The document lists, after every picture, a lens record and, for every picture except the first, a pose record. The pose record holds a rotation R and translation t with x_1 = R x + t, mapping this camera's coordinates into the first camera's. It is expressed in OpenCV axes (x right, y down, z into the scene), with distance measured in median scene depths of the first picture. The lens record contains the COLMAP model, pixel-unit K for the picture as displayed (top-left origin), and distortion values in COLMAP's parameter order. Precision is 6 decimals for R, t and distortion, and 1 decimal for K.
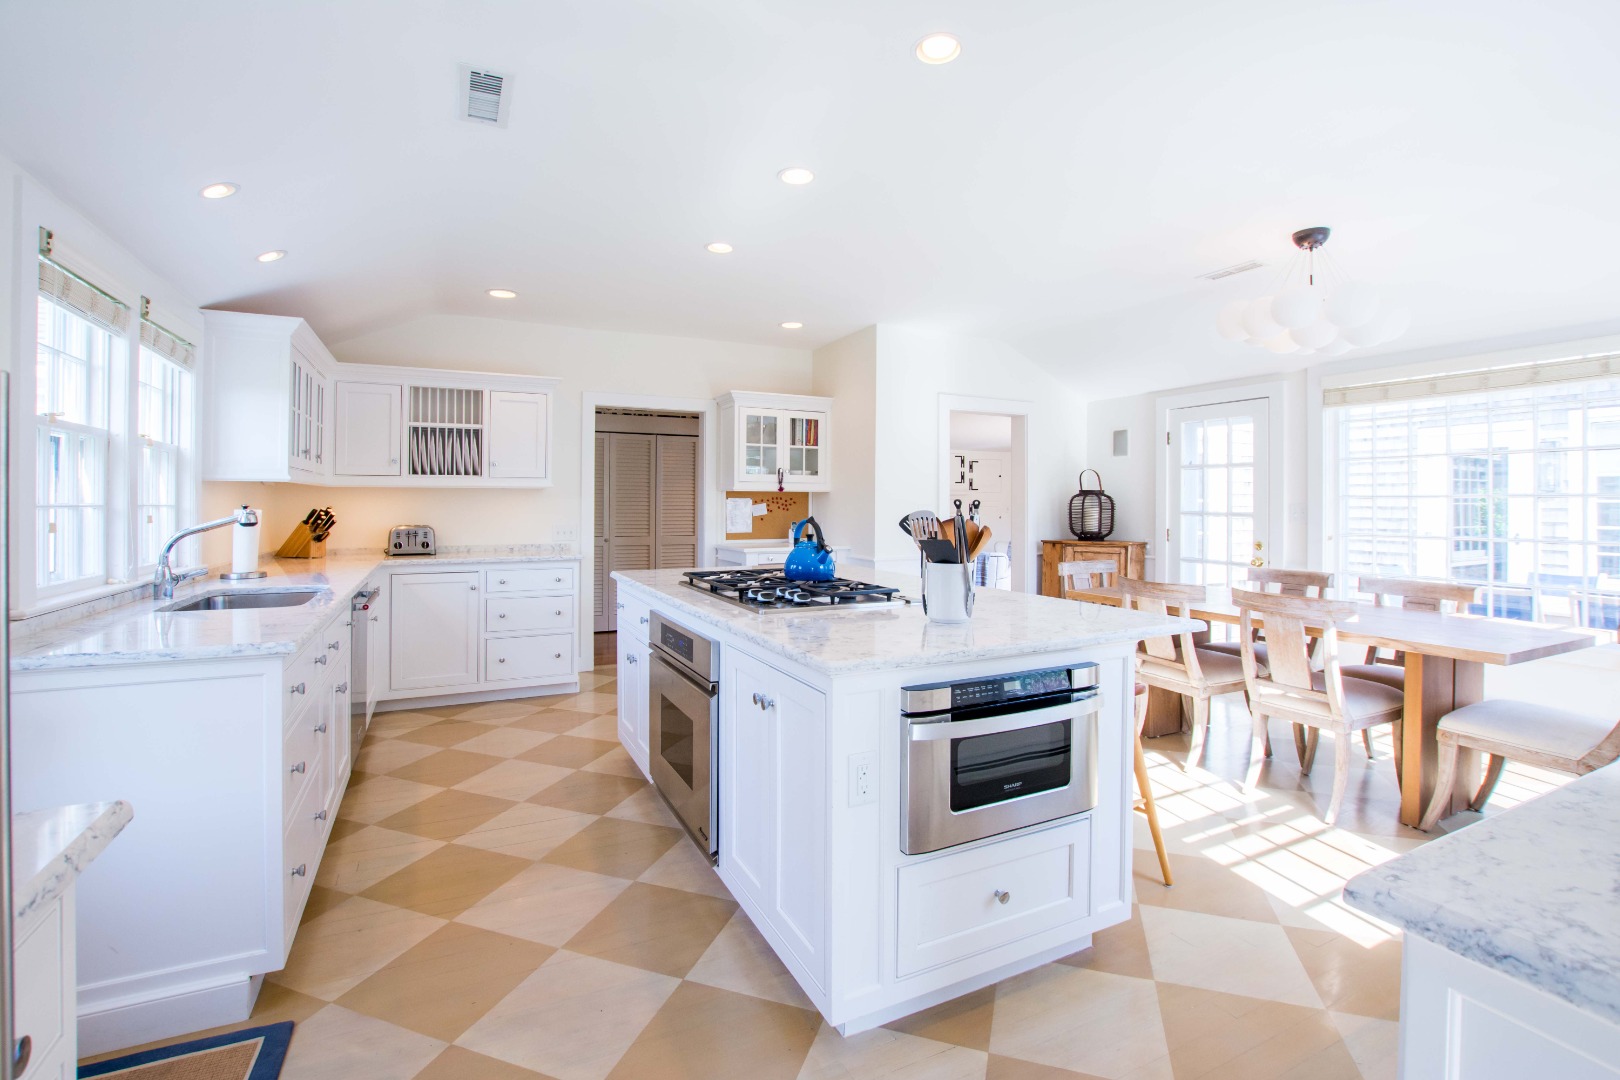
lens RADIAL K [[708.0, 0, 787.4], [0, 708.0, 501.1], [0, 0, 1]] dist [-0.035548, 0.001719]
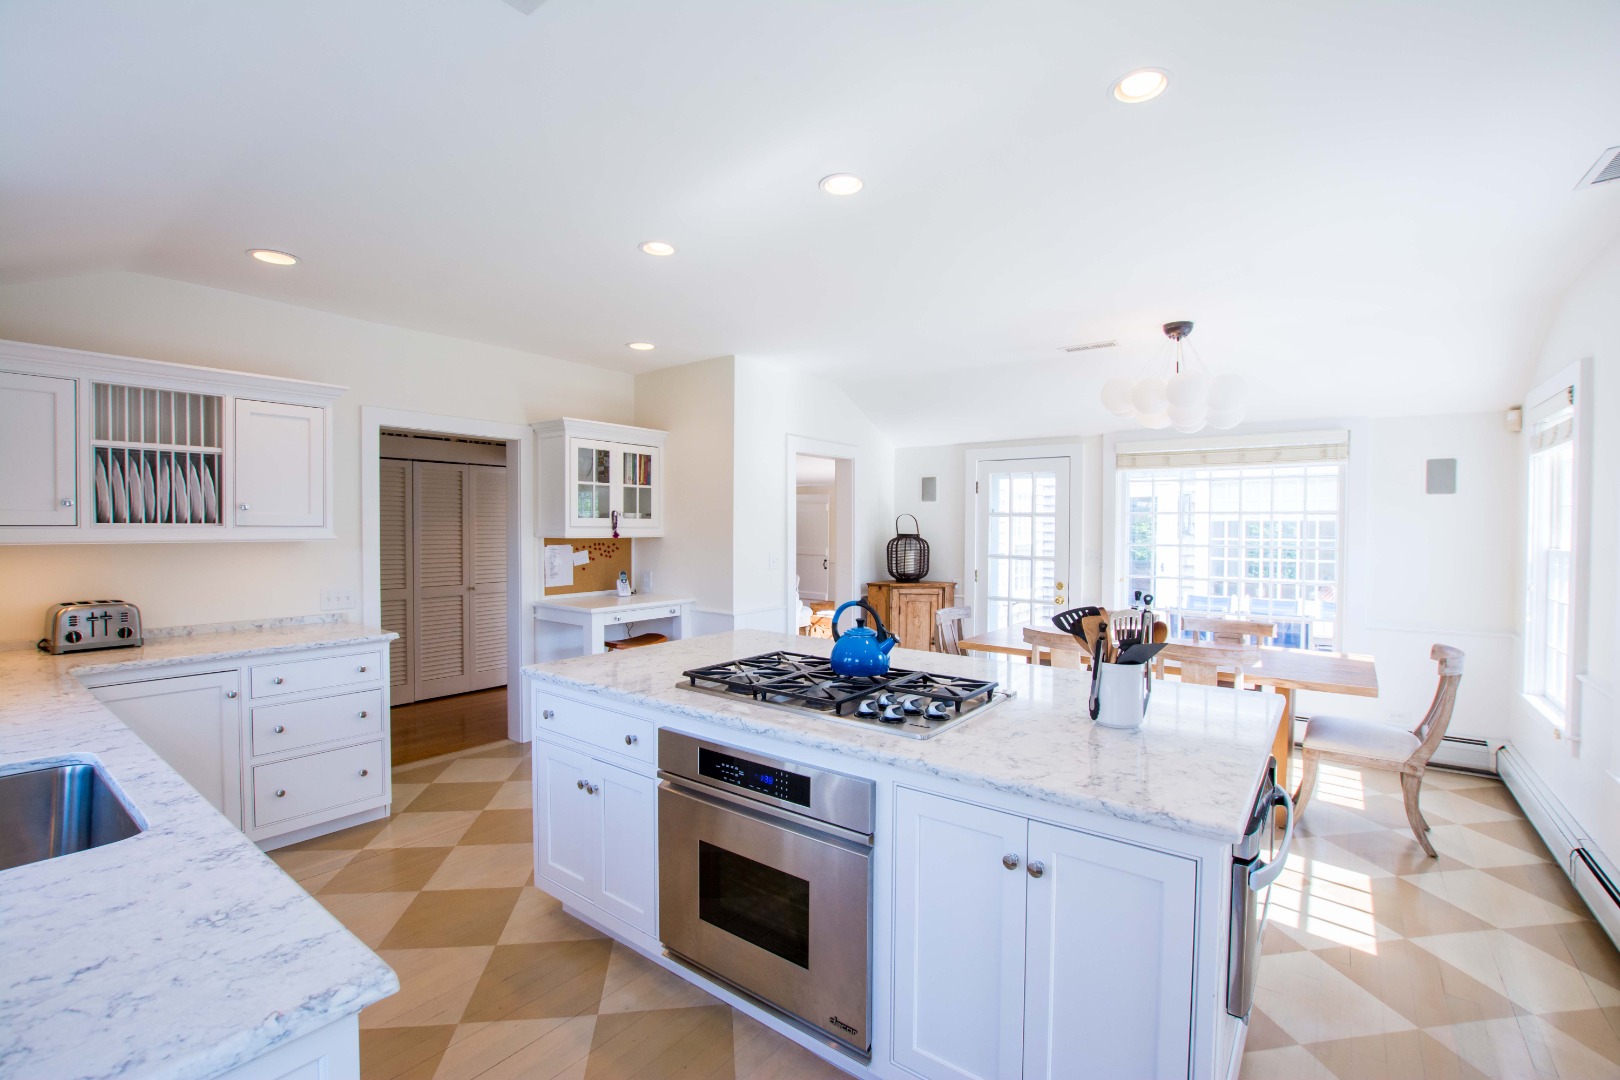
lens RADIAL K [[708.0, 0, 783.9], [0, 708.0, 537.8], [0, 0, 1]] dist [-0.035548, 0.001719]
pose [[0.896687, -0.006223, 0.442620, -0.236280], [-0.003846, 0.999754, 0.021848, -0.037886], [-0.442647, -0.021293, 0.896443, 0.160109]]
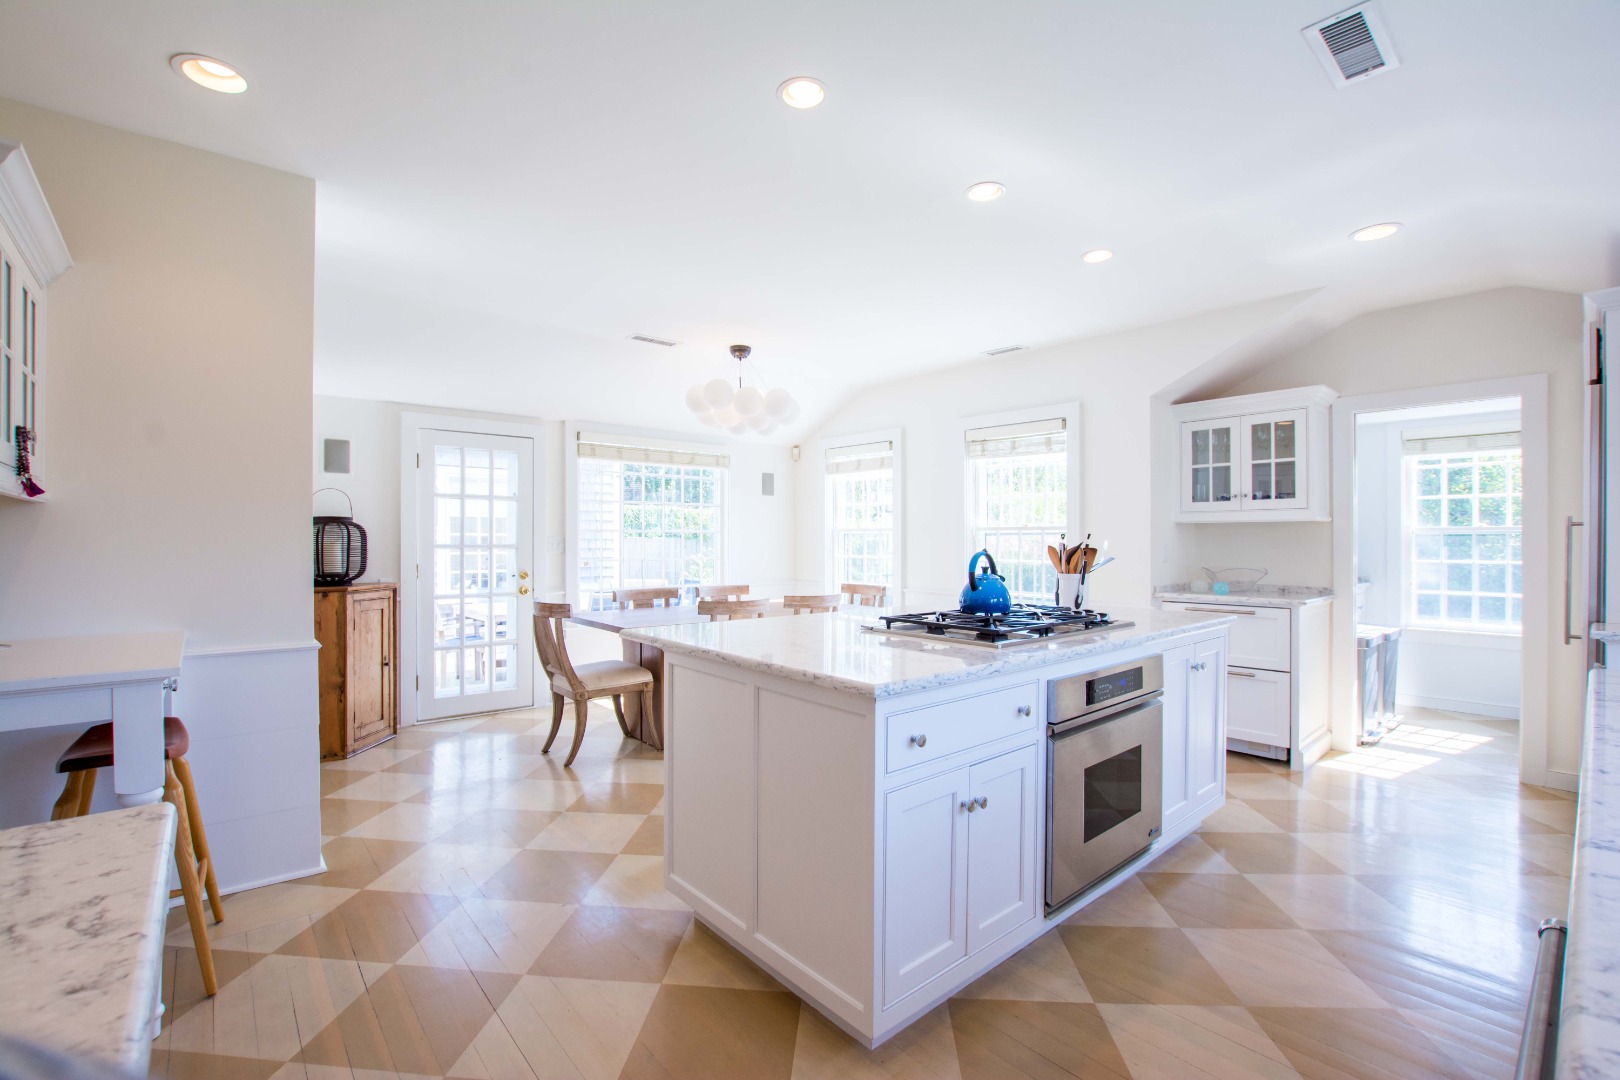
lens RADIAL K [[708.0, 0, 825.6], [0, 708.0, 540.0], [0, 0, 1]] dist [-0.035548, 0.001719]
pose [[-0.272400, -0.005428, 0.962169, -0.479163], [-0.004221, 0.999981, 0.004446, 0.003284], [-0.962175, -0.002850, -0.272418, 0.826347]]
